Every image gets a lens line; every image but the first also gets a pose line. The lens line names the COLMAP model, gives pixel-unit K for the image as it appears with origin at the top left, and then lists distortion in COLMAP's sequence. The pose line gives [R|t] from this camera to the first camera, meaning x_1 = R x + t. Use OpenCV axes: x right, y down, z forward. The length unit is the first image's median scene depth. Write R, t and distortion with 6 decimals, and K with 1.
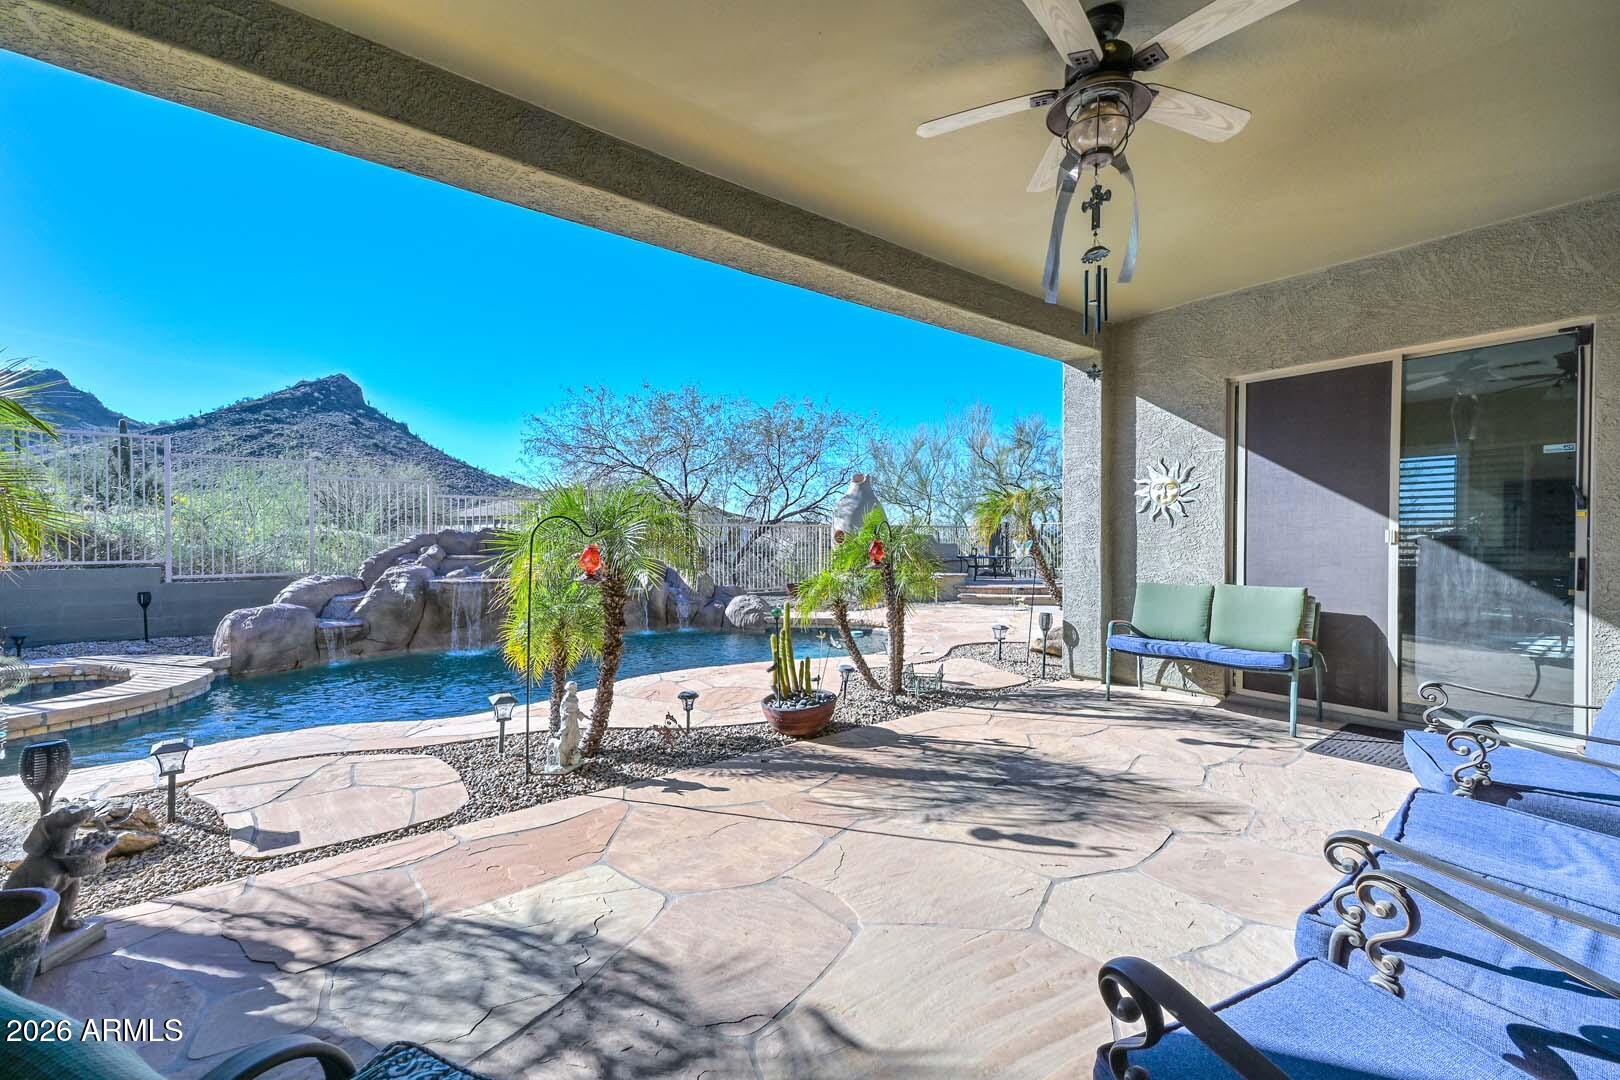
lens RADIAL K [[670.2, 0, 810.0], [0, 670.2, 540.0], [0, 0, 1]] dist [0.016393, 0.000004]
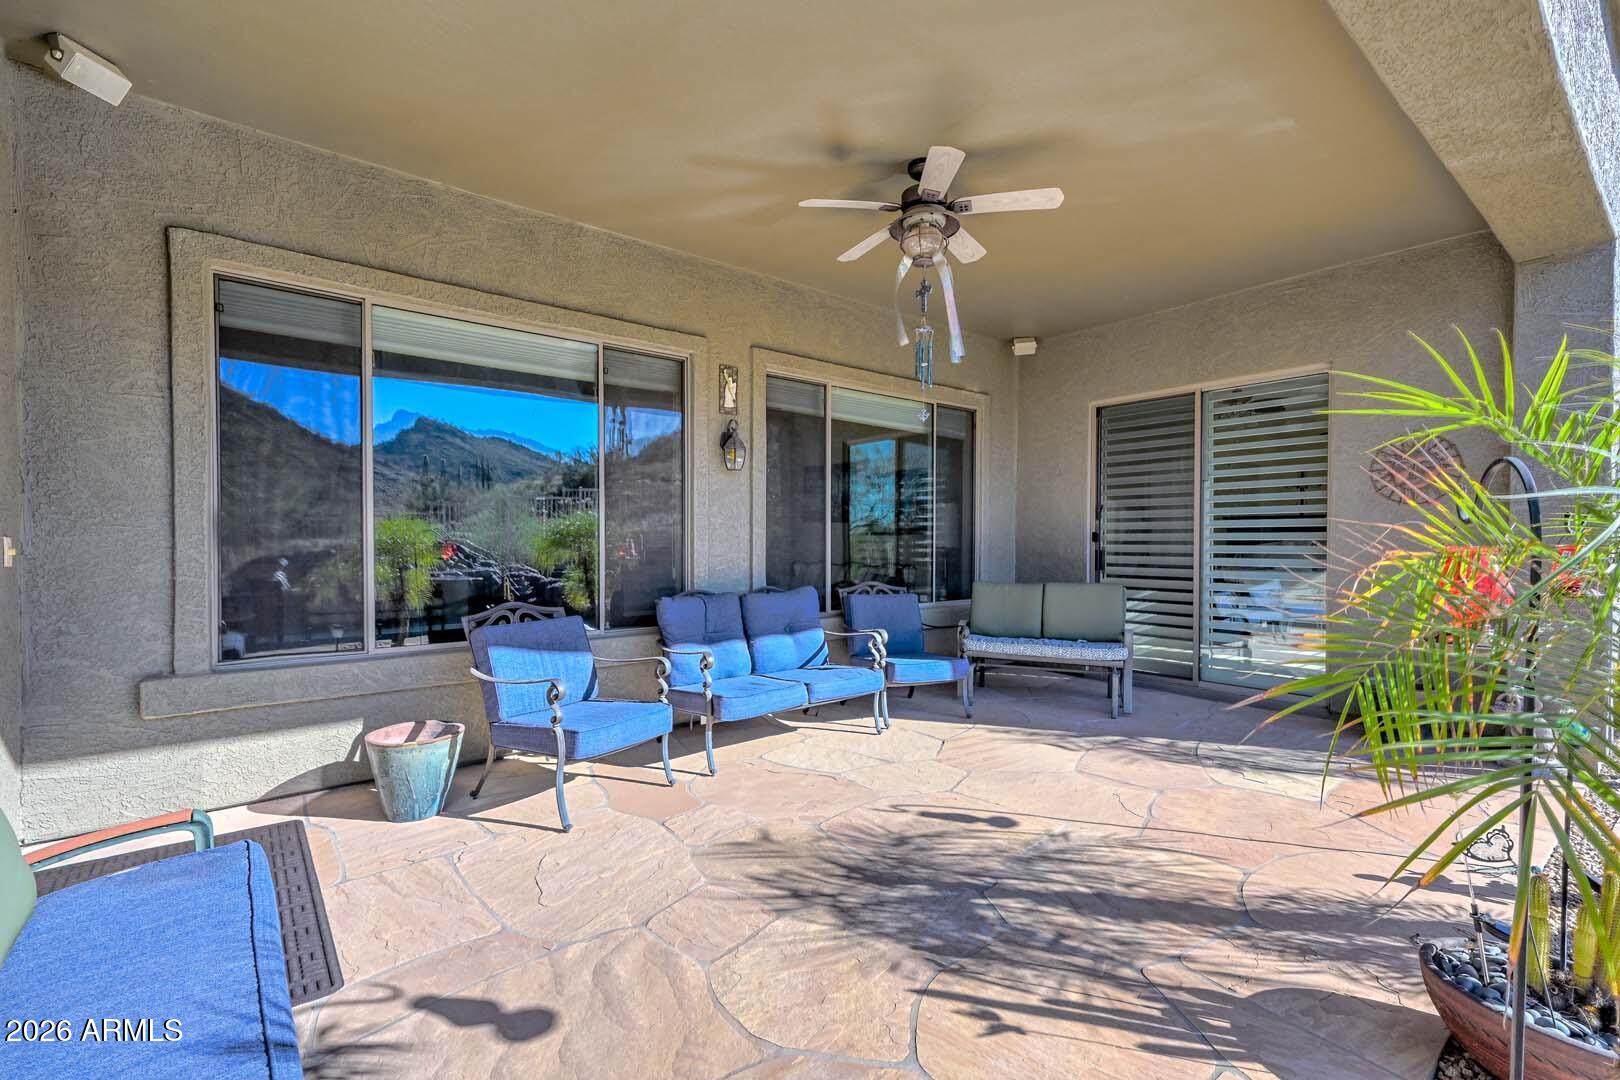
lens RADIAL K [[710.4, 0, 810.0], [0, 710.4, 540.0], [0, 0, 1]] dist [0.015751, -0.000089]
pose [[-0.999725, -0.003135, -0.023234, 0.207677], [-0.003400, 0.999930, 0.011365, -0.001424], [0.023197, 0.011441, -0.999665, 0.742979]]
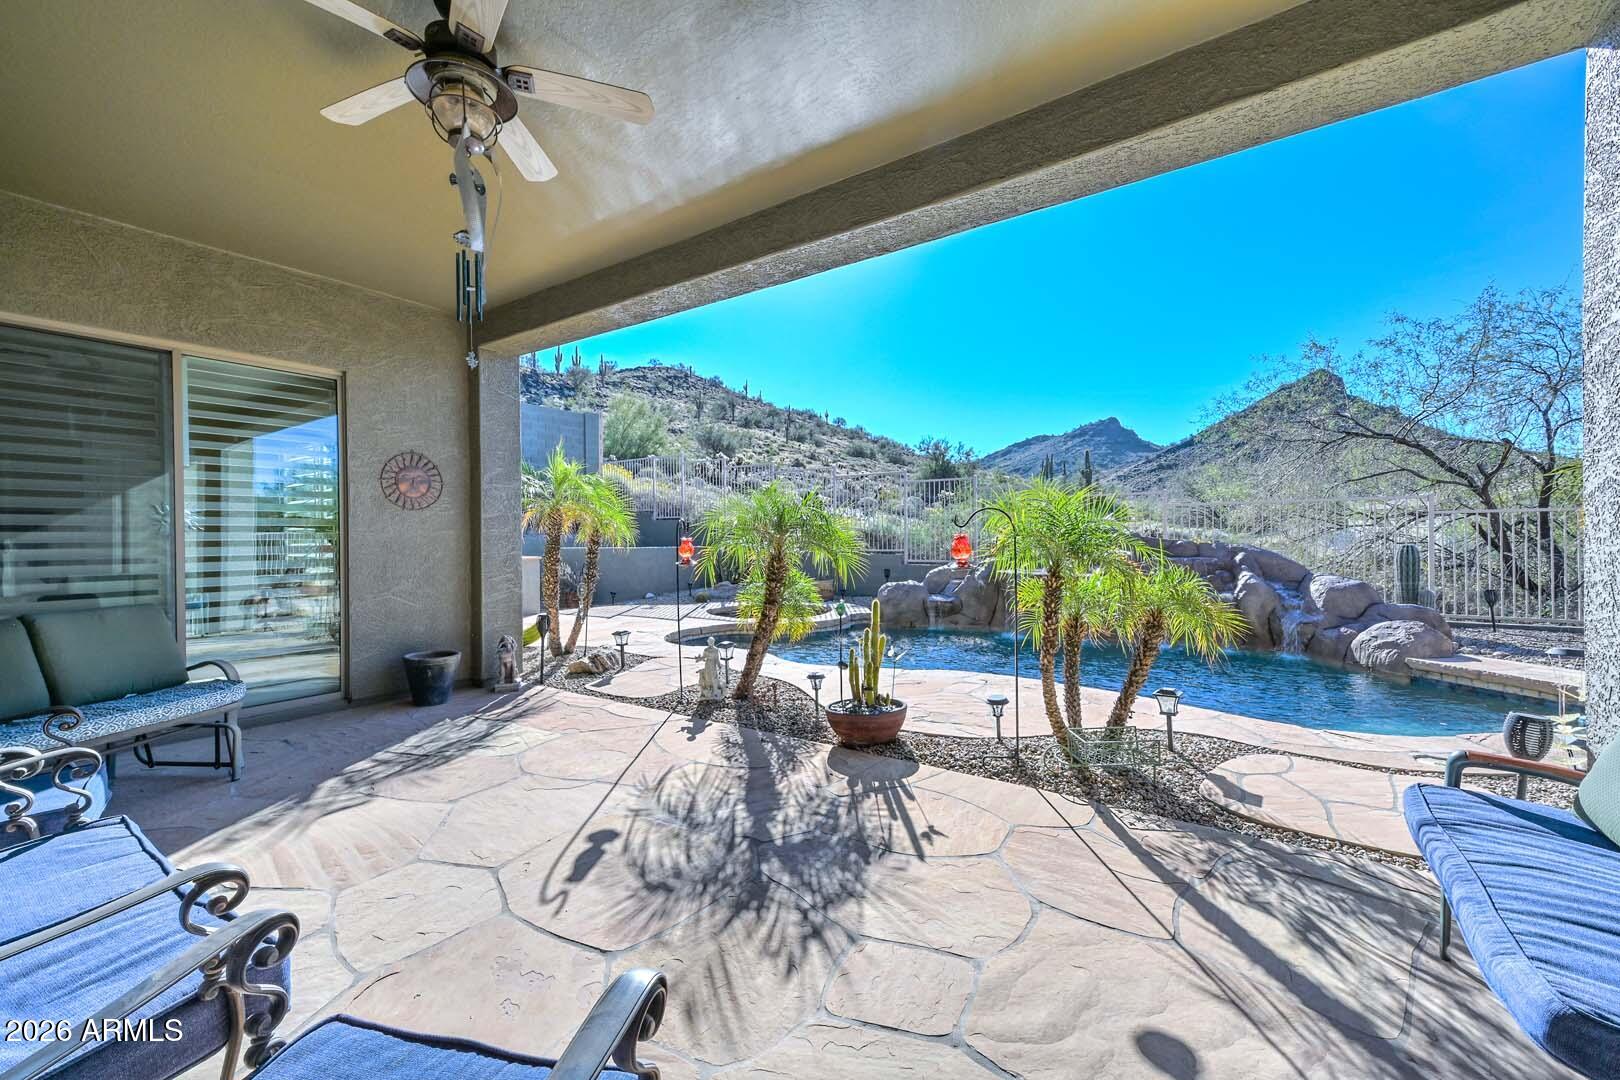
lens RADIAL K [[659.1, 0, 810.0], [0, 659.1, 540.0], [0, 0, 1]] dist [0.011331, -0.000056]
pose [[0.292536, 0.001341, -0.956253, 0.446459], [0.001509, 0.999997, 0.001864, 0.005001], [0.956253, -0.001988, 0.292534, 0.360905]]
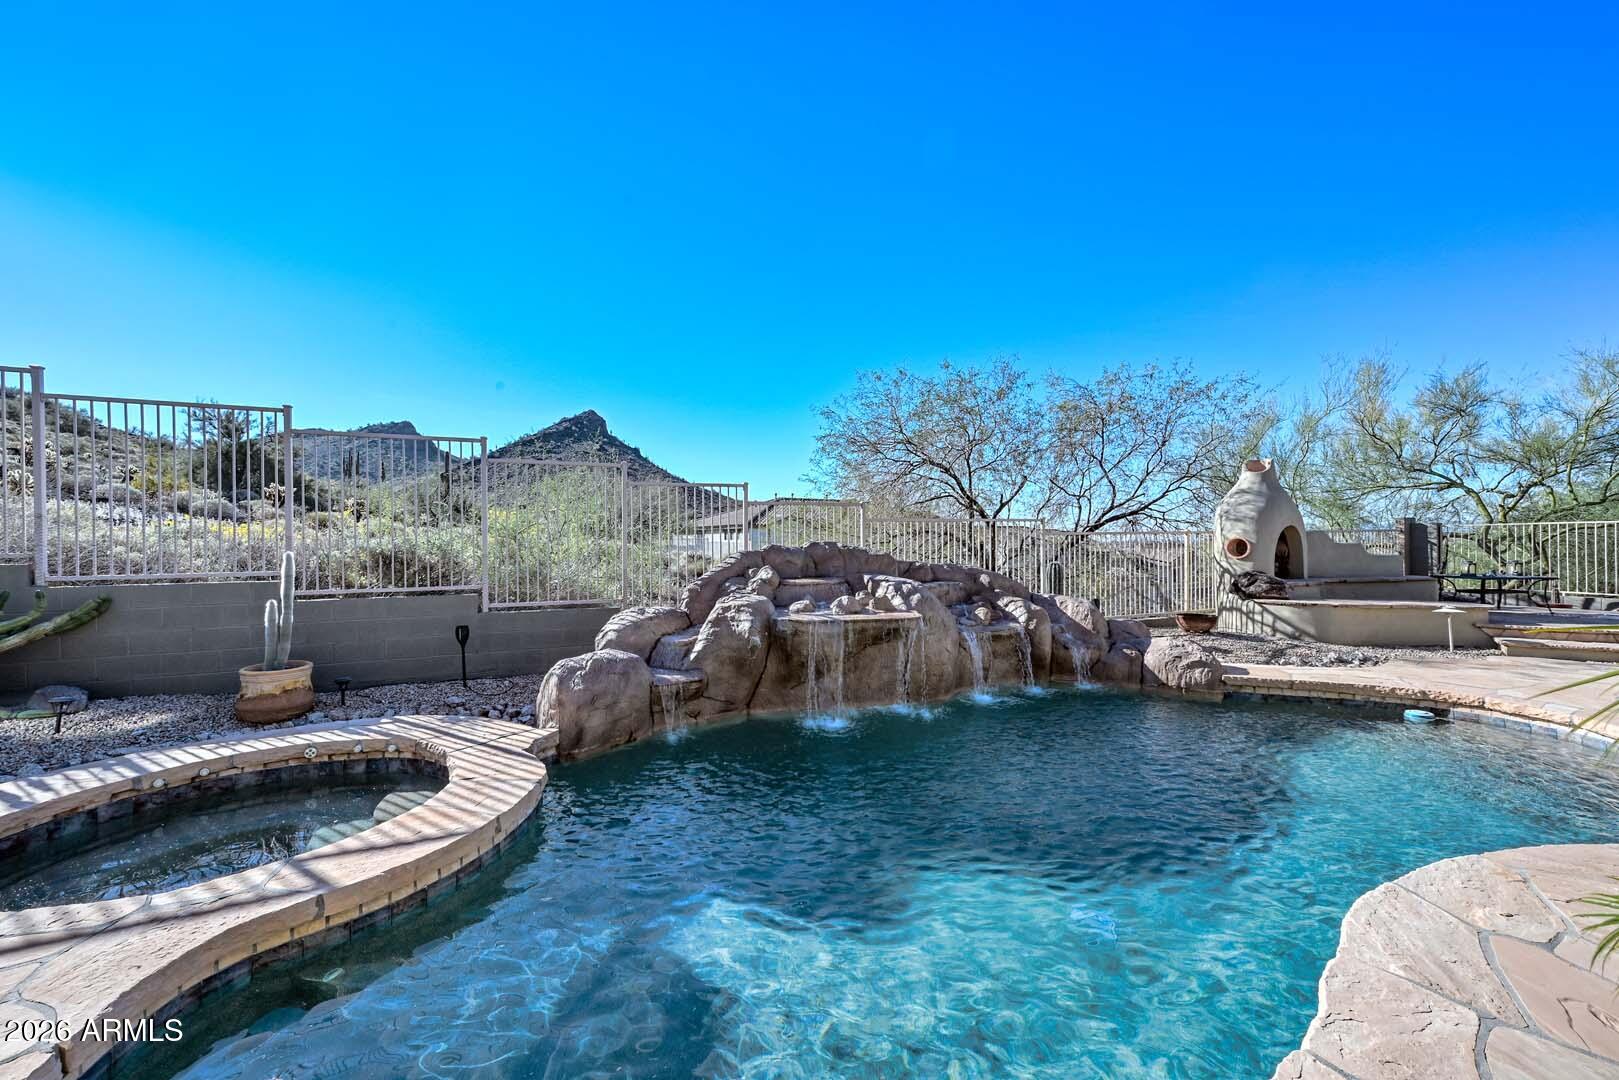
lens RADIAL K [[636.8, 0, 809.5], [0, 636.8, 540.0], [0, 0, 1]] dist [0.020247, -0.000067]
pose [[0.962047, -0.009385, -0.272723, -0.349910], [0.007470, 0.999940, -0.008059, -0.018038], [0.272782, 0.005716, 0.962059, 0.356322]]
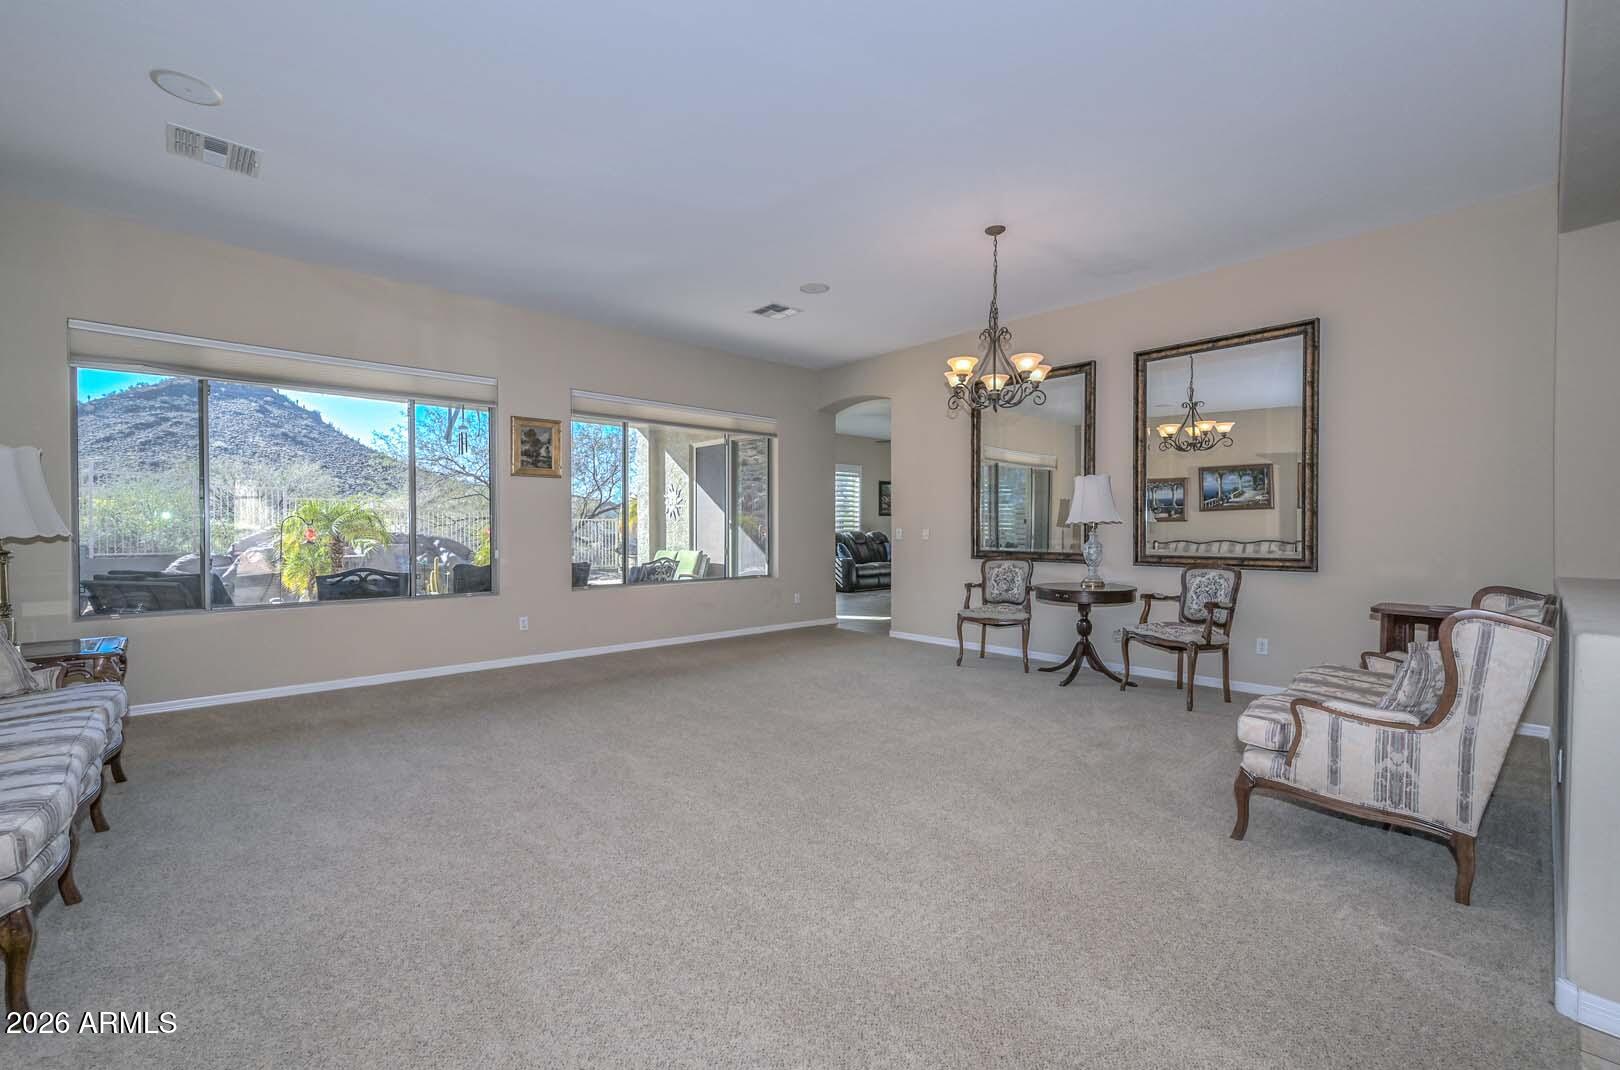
lens RADIAL K [[675.9, 0, 810.0], [0, 675.9, 535.0], [0, 0, 1]] dist [0.000780, 0.000349]
pose [[0.996258, -0.000103, 0.086430, 0.497283], [-0.000005, 0.999999, 0.001258, 0.010398], [-0.086430, -0.001254, 0.996257, -0.615181]]
